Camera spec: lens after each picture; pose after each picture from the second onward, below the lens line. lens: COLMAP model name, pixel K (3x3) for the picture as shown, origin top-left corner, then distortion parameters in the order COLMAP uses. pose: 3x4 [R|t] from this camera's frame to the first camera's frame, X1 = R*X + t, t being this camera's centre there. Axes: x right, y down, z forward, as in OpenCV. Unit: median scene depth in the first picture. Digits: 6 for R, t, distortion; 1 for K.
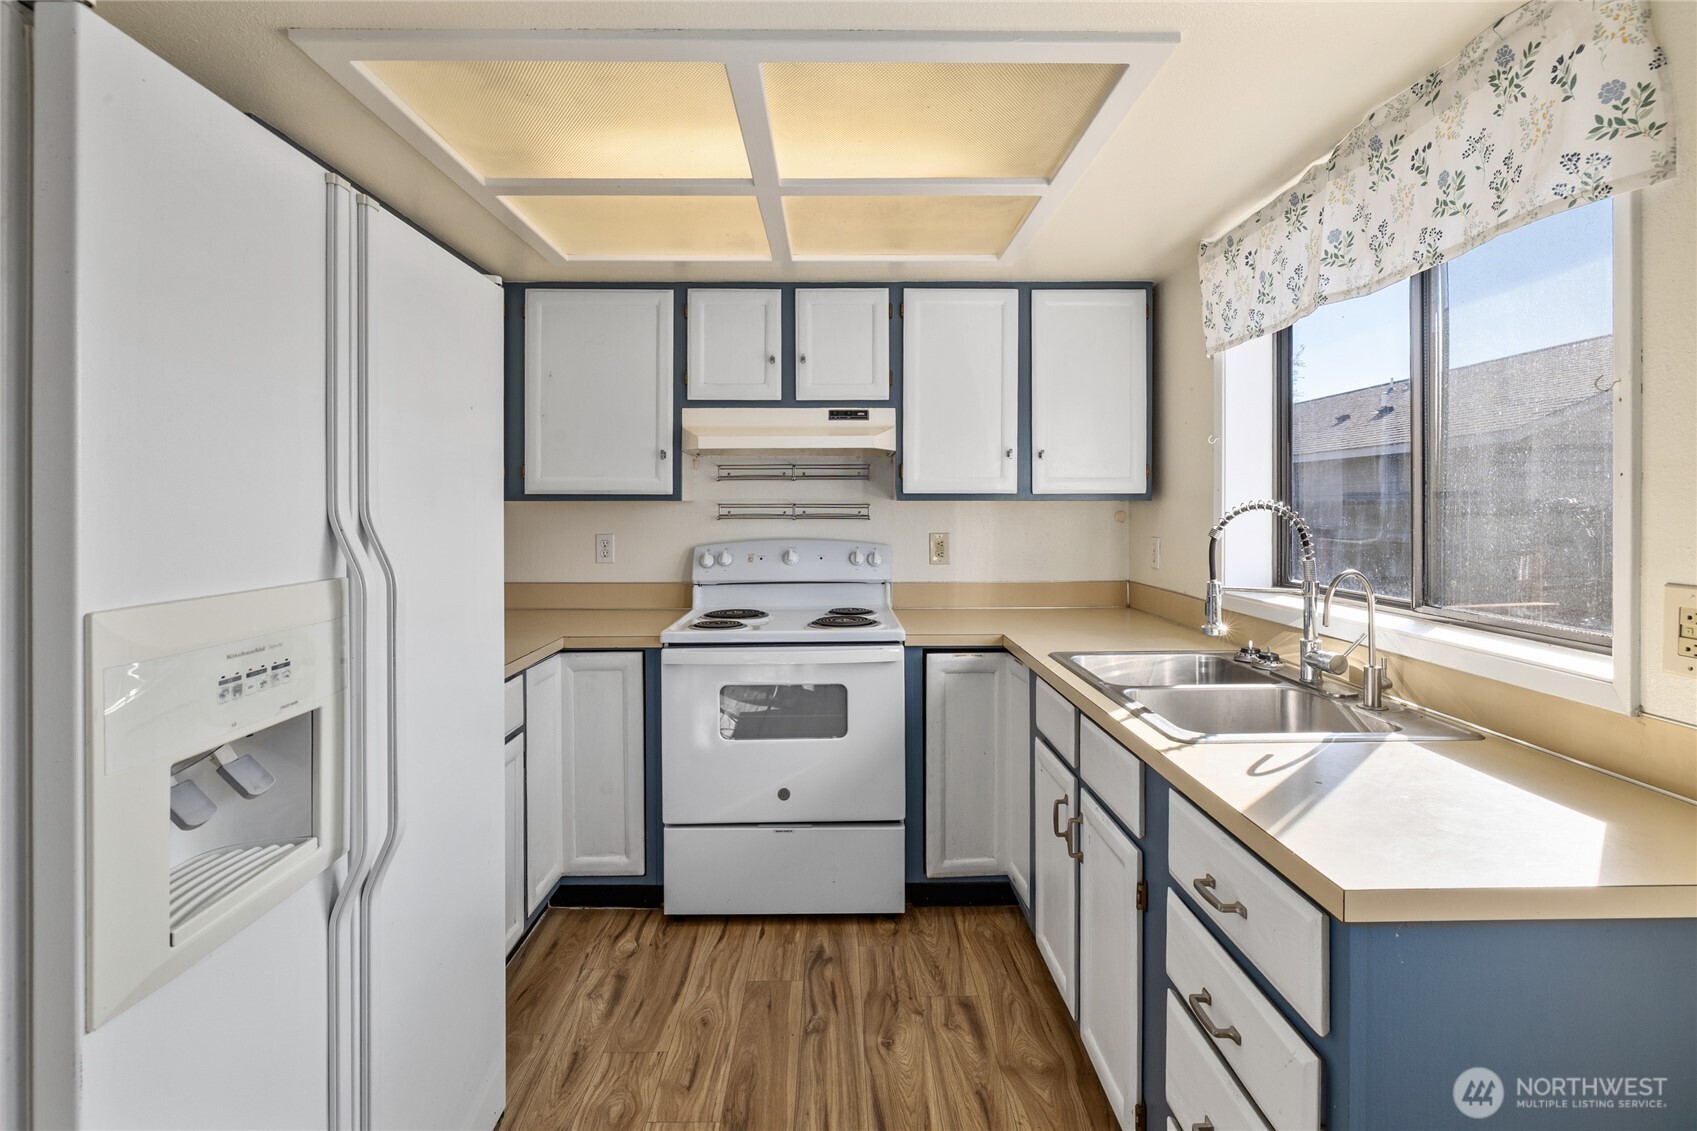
lens RADIAL K [[792.2, 0, 848.8], [0, 792.2, 505.0], [0, 0, 1]] dist [-0.010478, 0.002713]
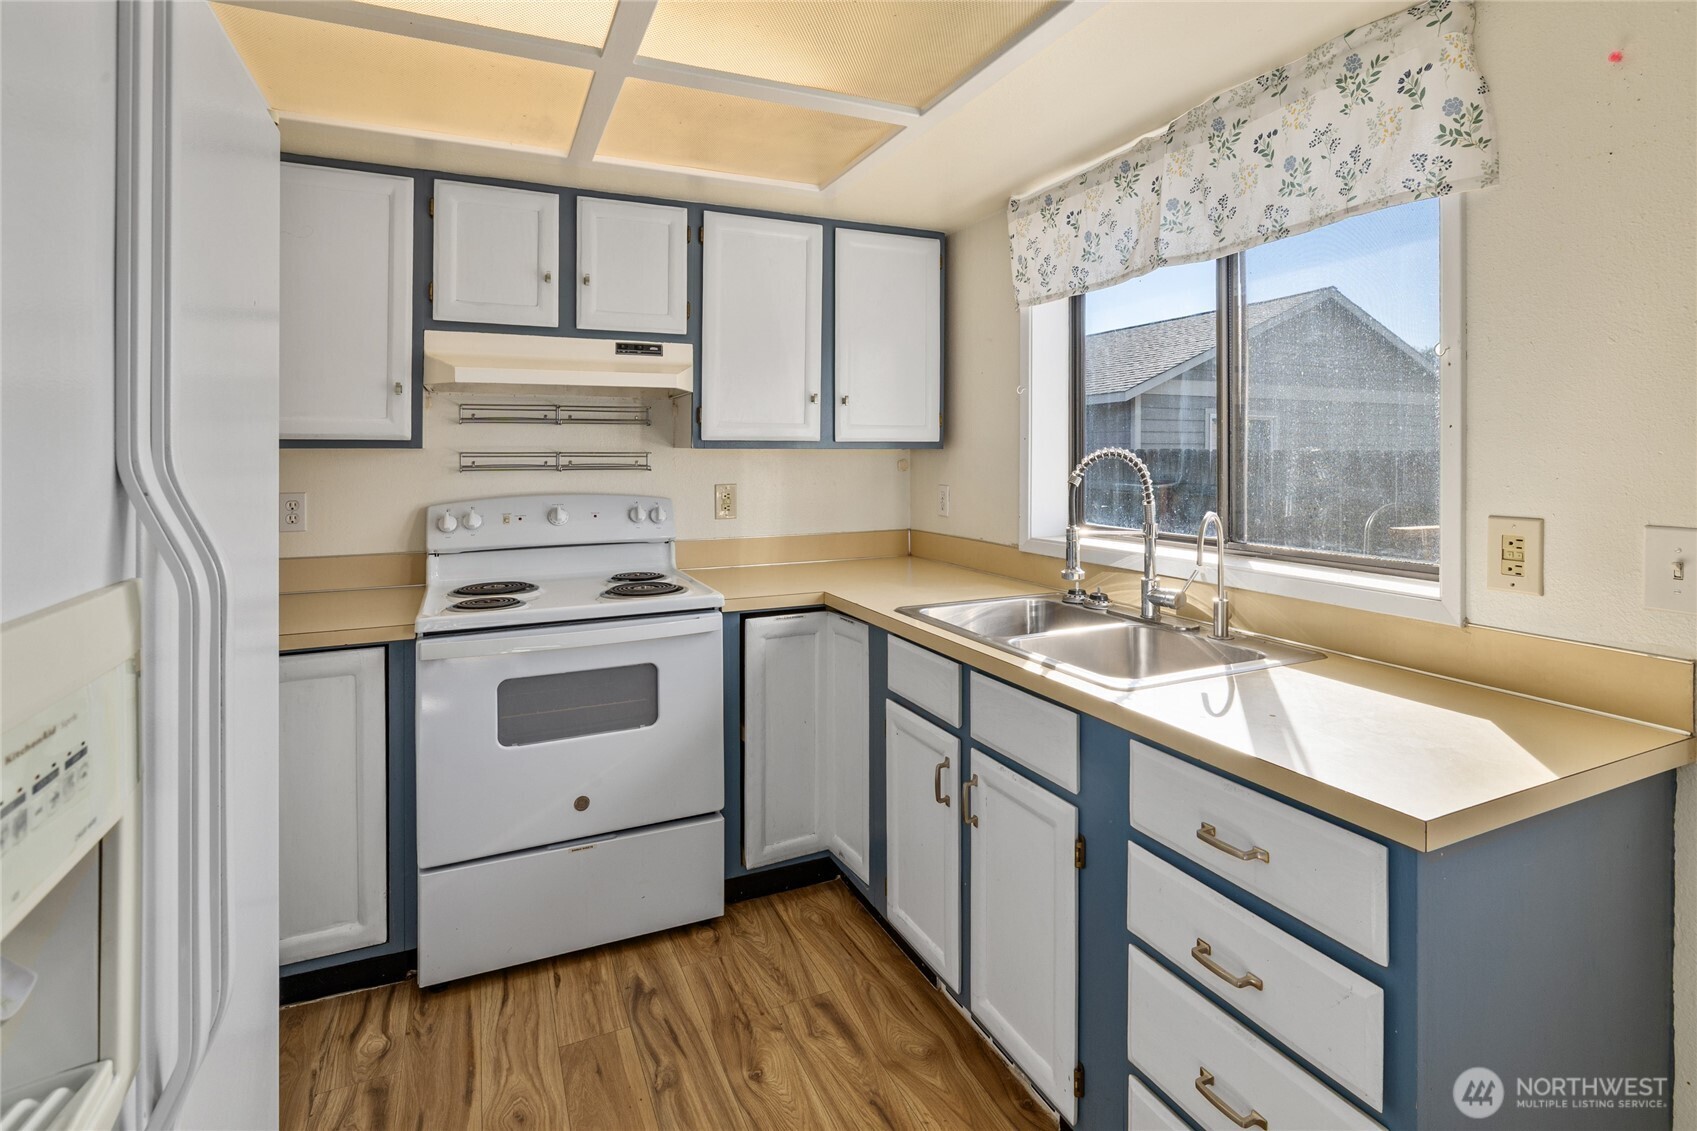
lens RADIAL K [[815.9, 0, 845.9], [0, 815.9, 448.3], [0, 0, 1]] dist [-0.008402, 0.002008]
pose [[0.916785, 0.001633, 0.399377, -0.187811], [0.001271, 0.999975, -0.007005, 0.001104], [-0.399378, 0.006930, 0.916760, 0.120243]]
